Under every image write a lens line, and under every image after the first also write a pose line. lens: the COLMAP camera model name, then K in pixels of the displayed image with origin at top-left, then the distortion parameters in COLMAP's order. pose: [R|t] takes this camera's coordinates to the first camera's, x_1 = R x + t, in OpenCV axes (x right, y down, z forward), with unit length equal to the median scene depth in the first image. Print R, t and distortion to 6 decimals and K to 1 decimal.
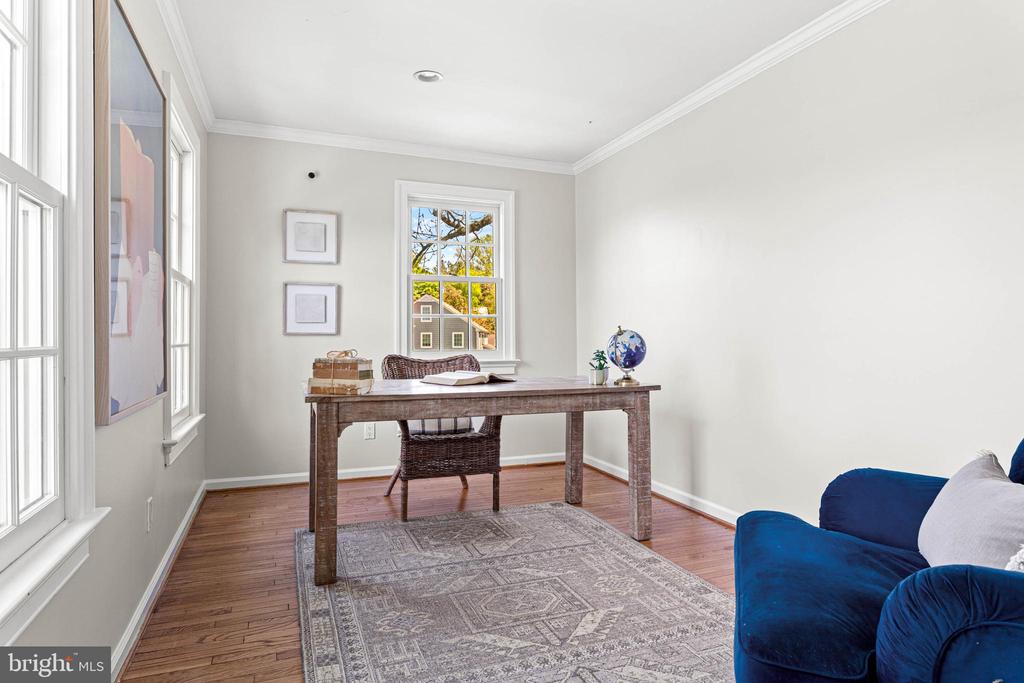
lens RADIAL K [[584.7, 0, 512.0], [0, 584.7, 341.2], [0, 0, 1]] dist [-0.002594, 0.000653]
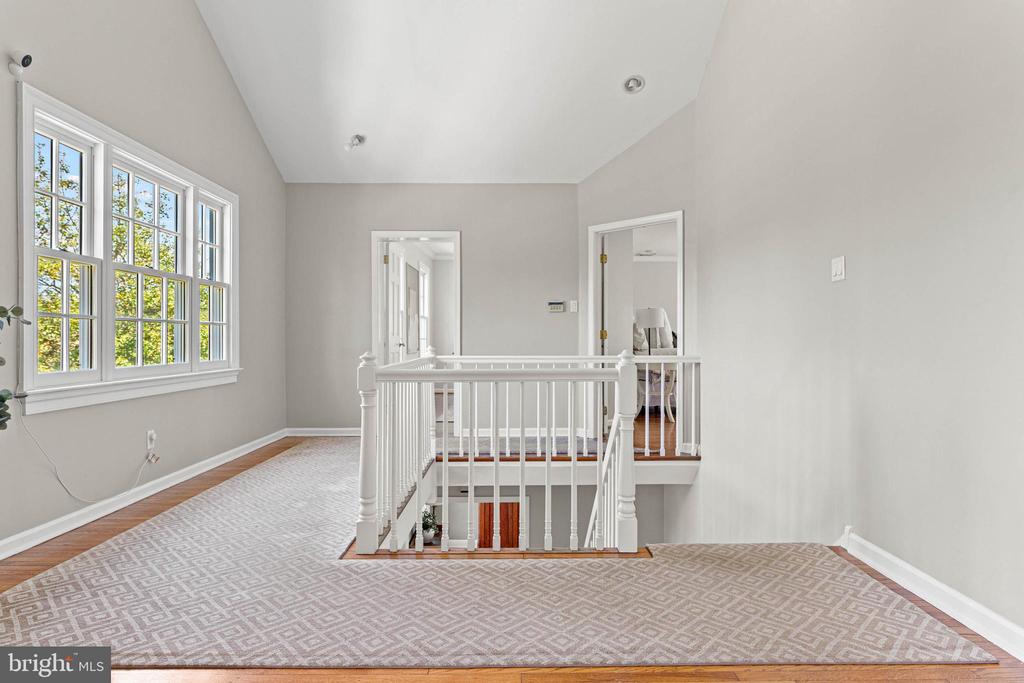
lens RADIAL K [[584.7, 0, 516.1], [0, 584.7, 343.7], [0, 0, 1]] dist [-0.002594, 0.000653]
pose [[0.932362, 0.000677, -0.361525, 0.928993], [0.000931, 0.999990, 0.004274, 0.012180], [0.361524, -0.004321, 0.932353, -1.571396]]
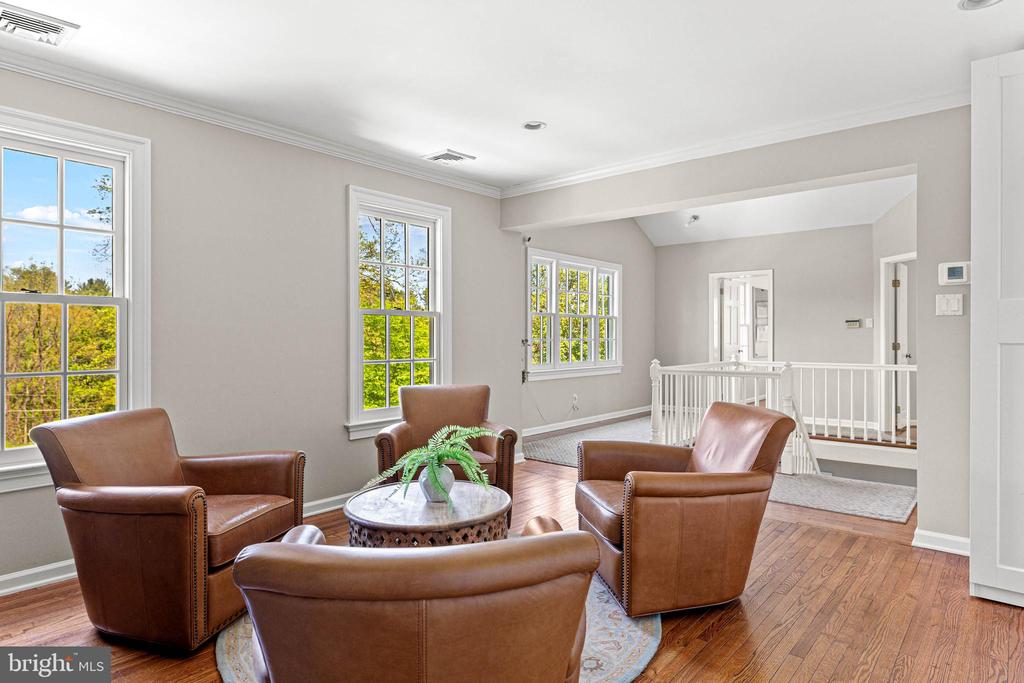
lens RADIAL K [[584.7, 0, 512.1], [0, 584.7, 339.4], [0, 0, 1]] dist [-0.002594, 0.000653]
pose [[0.467347, 0.002196, -0.884071, 2.420081], [-0.002955, 0.999995, 0.000922, -0.065811], [0.884069, 0.002181, 0.467351, -2.438283]]
